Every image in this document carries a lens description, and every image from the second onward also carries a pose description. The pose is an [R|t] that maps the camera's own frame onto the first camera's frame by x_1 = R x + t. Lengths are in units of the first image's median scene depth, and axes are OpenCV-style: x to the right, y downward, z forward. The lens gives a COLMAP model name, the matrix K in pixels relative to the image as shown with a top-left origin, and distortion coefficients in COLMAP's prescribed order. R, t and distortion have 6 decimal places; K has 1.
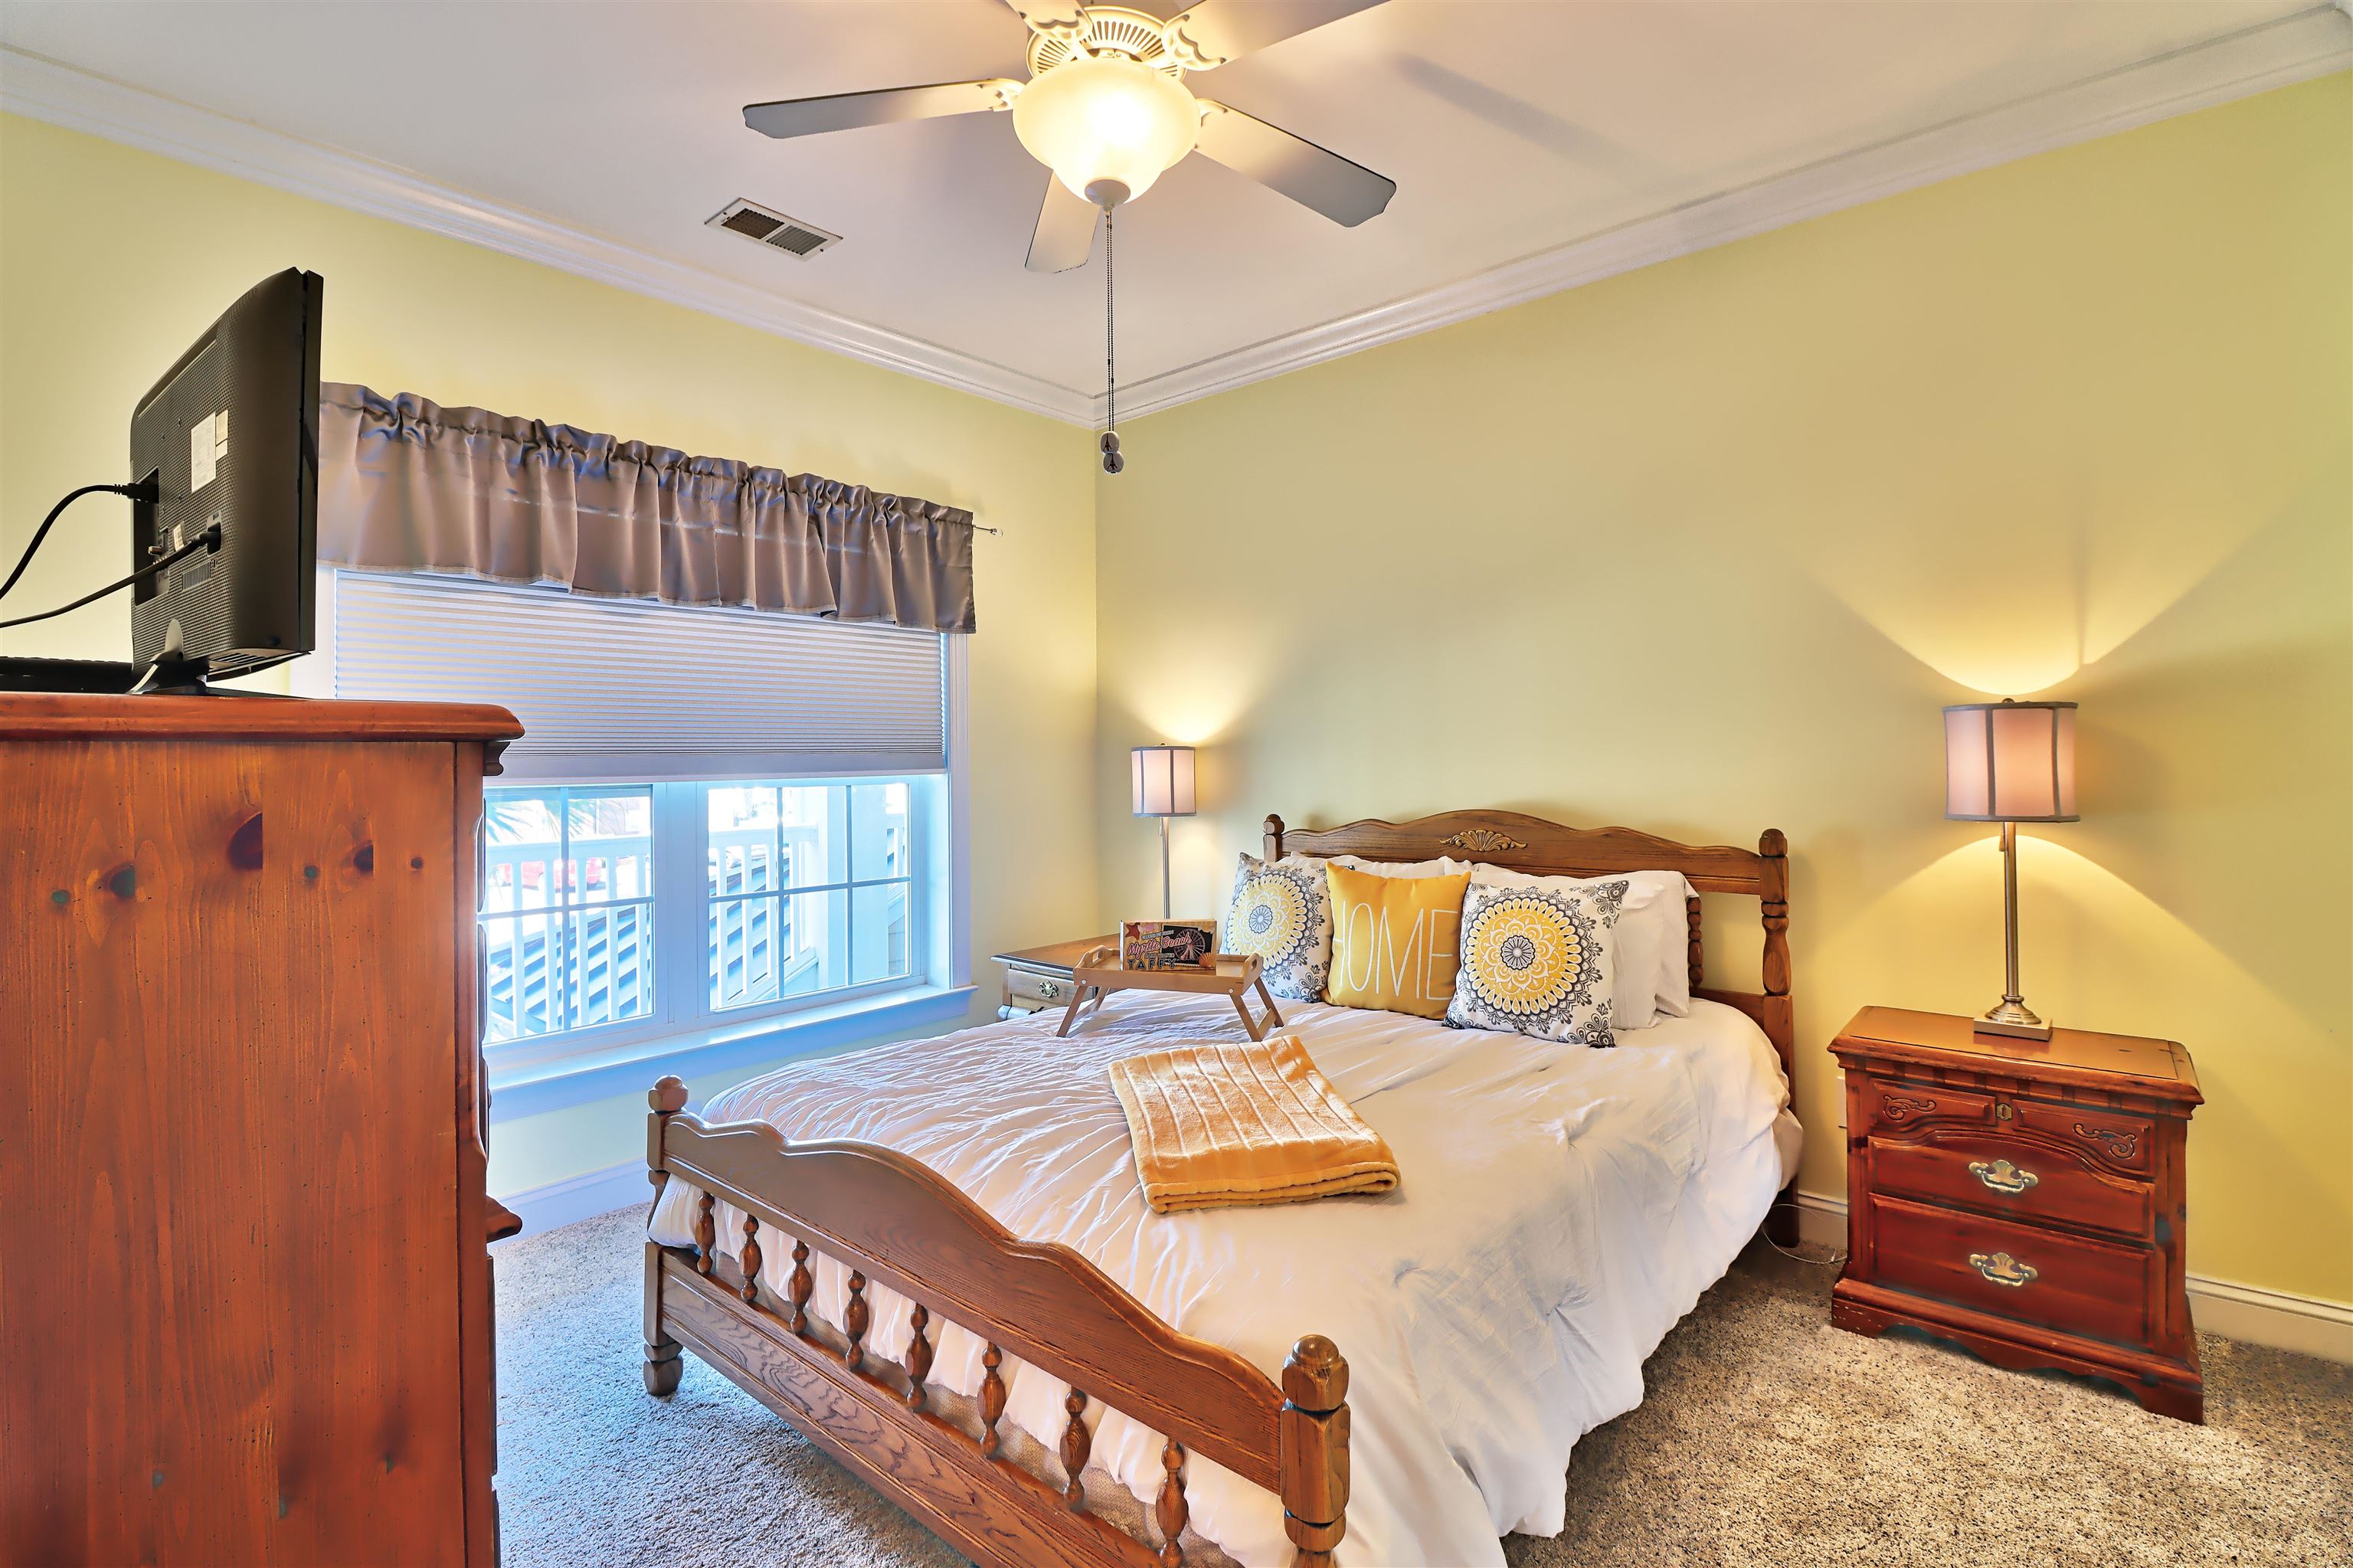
lens RADIAL K [[1081.0, 0, 1160.8], [0, 1081.0, 746.4], [0, 0, 1]] dist [0.000194, -0.014800]
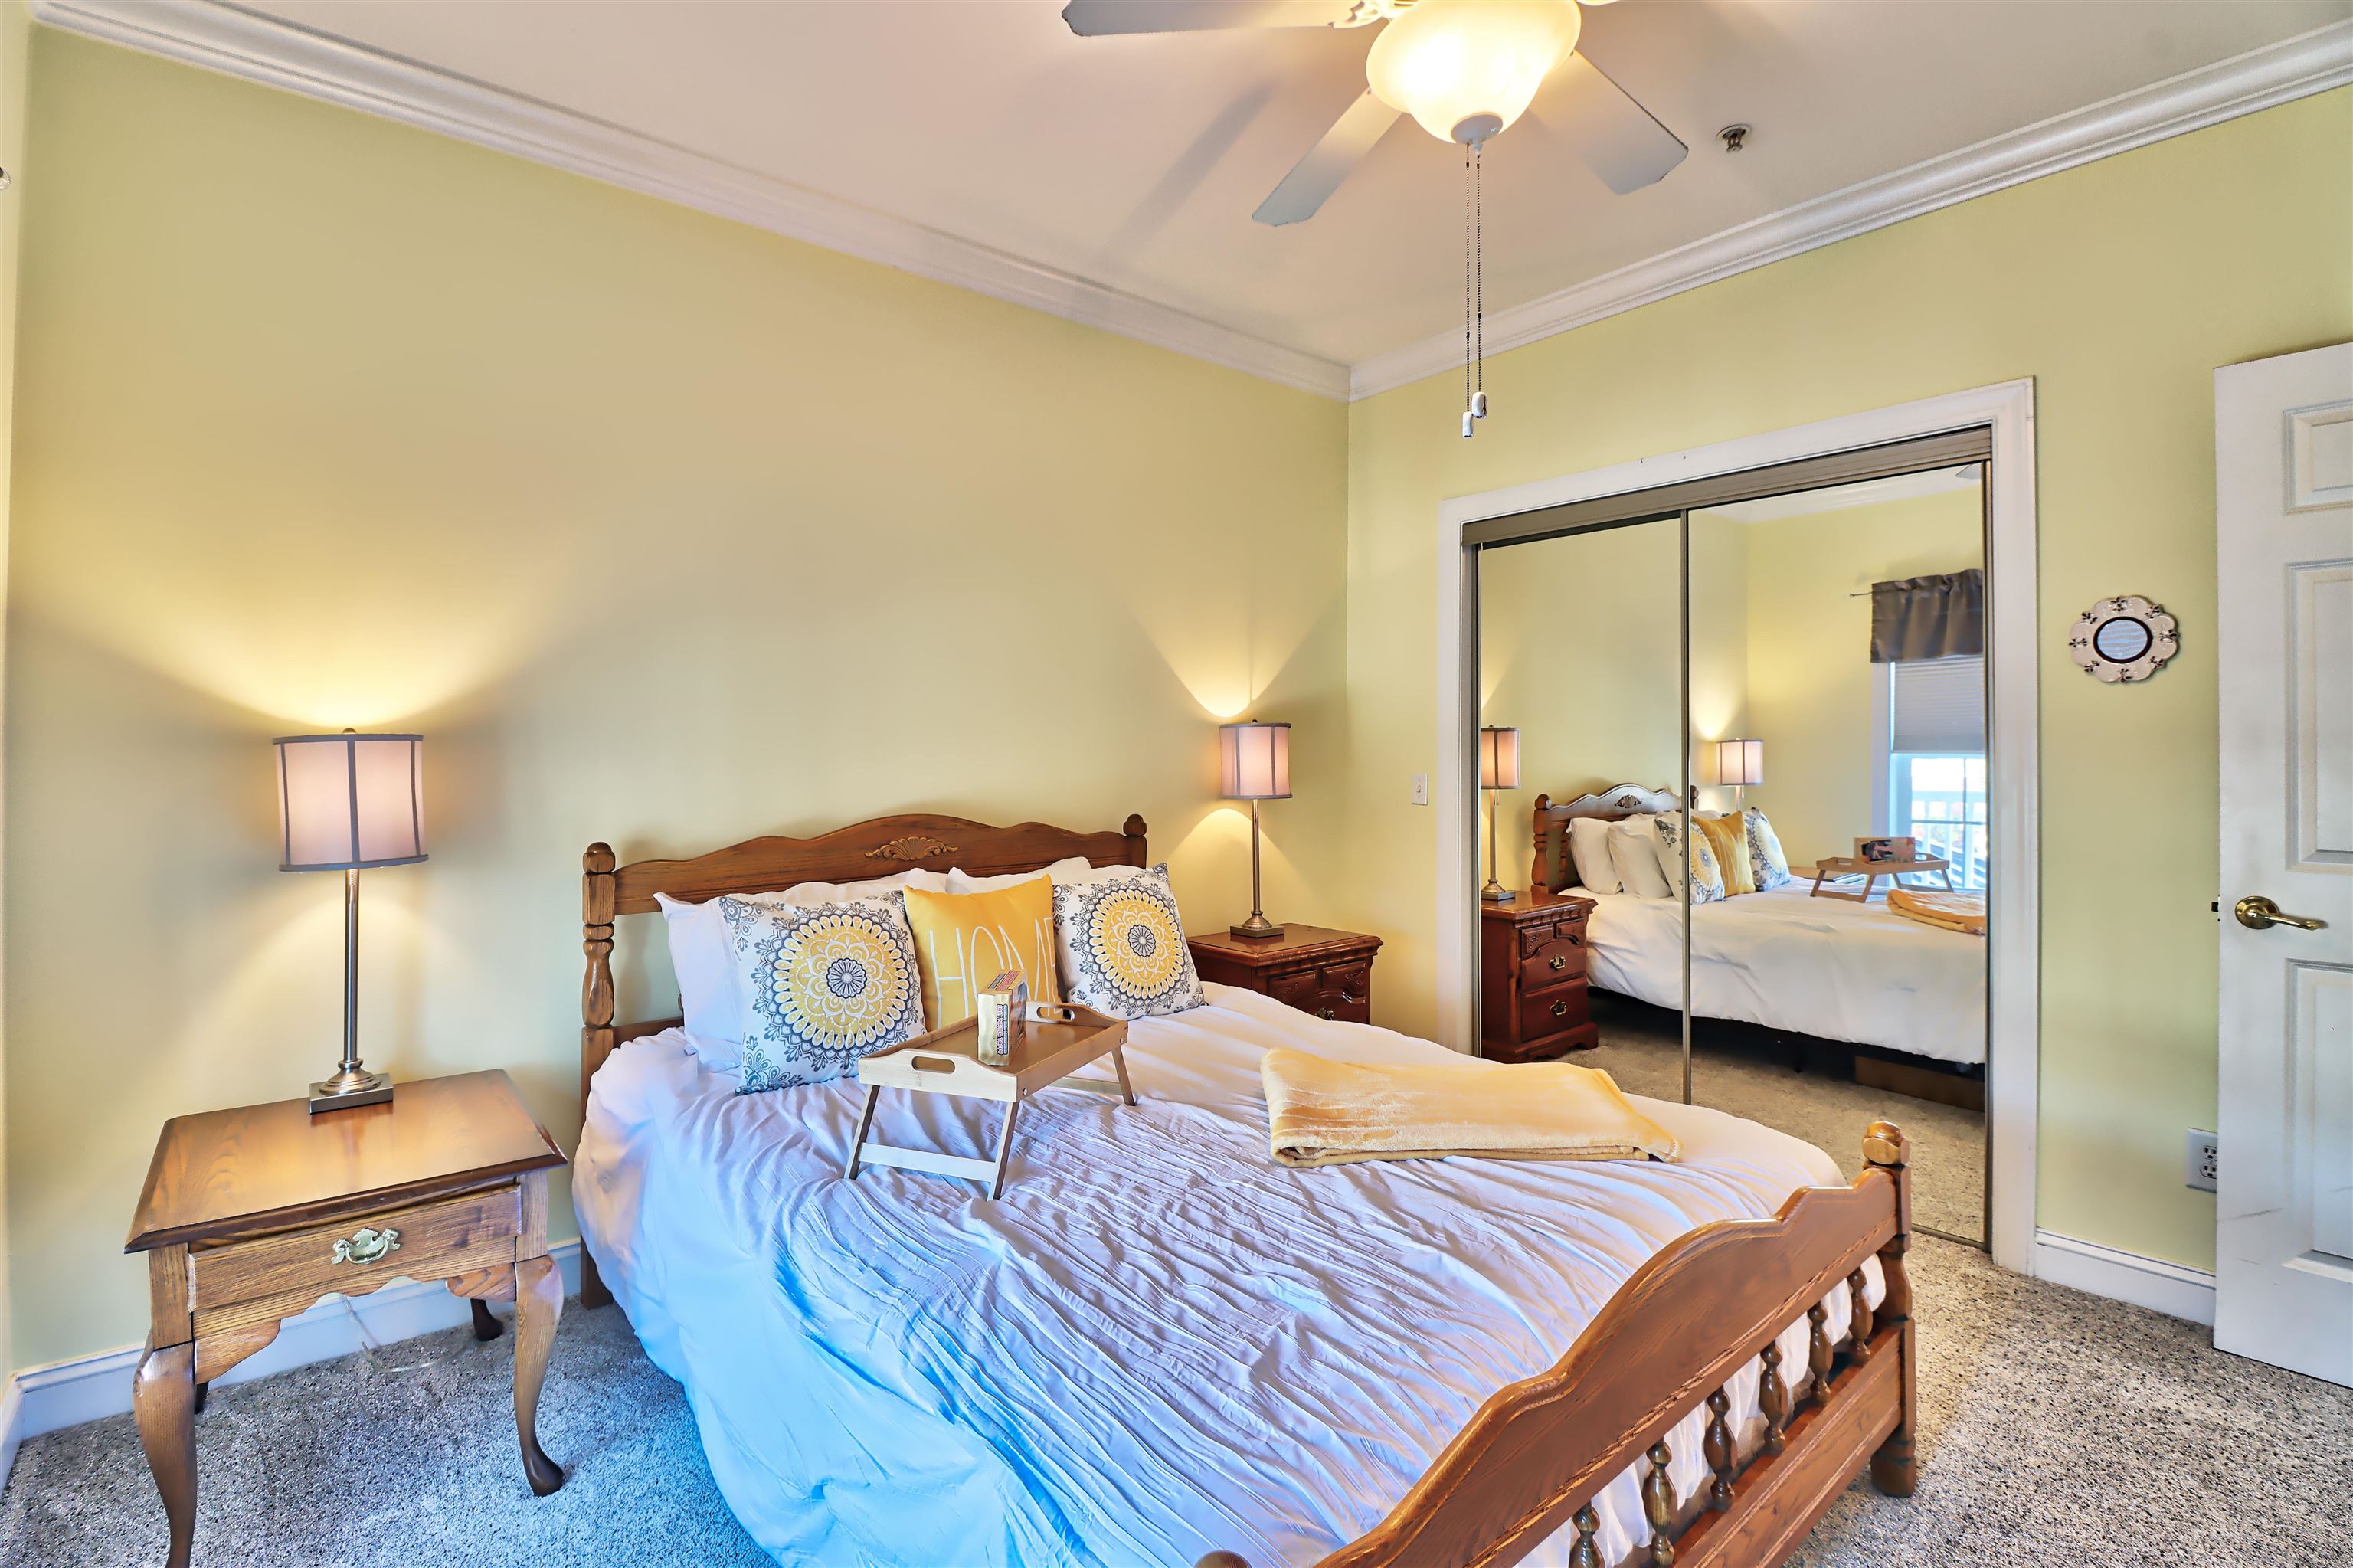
lens RADIAL K [[1081.0, 0, 1160.8], [0, 1081.0, 746.4], [0, 0, 1]] dist [0.000194, -0.014800]
pose [[0.147025, 0.027230, 0.988758, -0.567801], [0.004300, 0.999594, -0.028168, 0.027718], [-0.989123, 0.008393, 0.146849, 0.669406]]
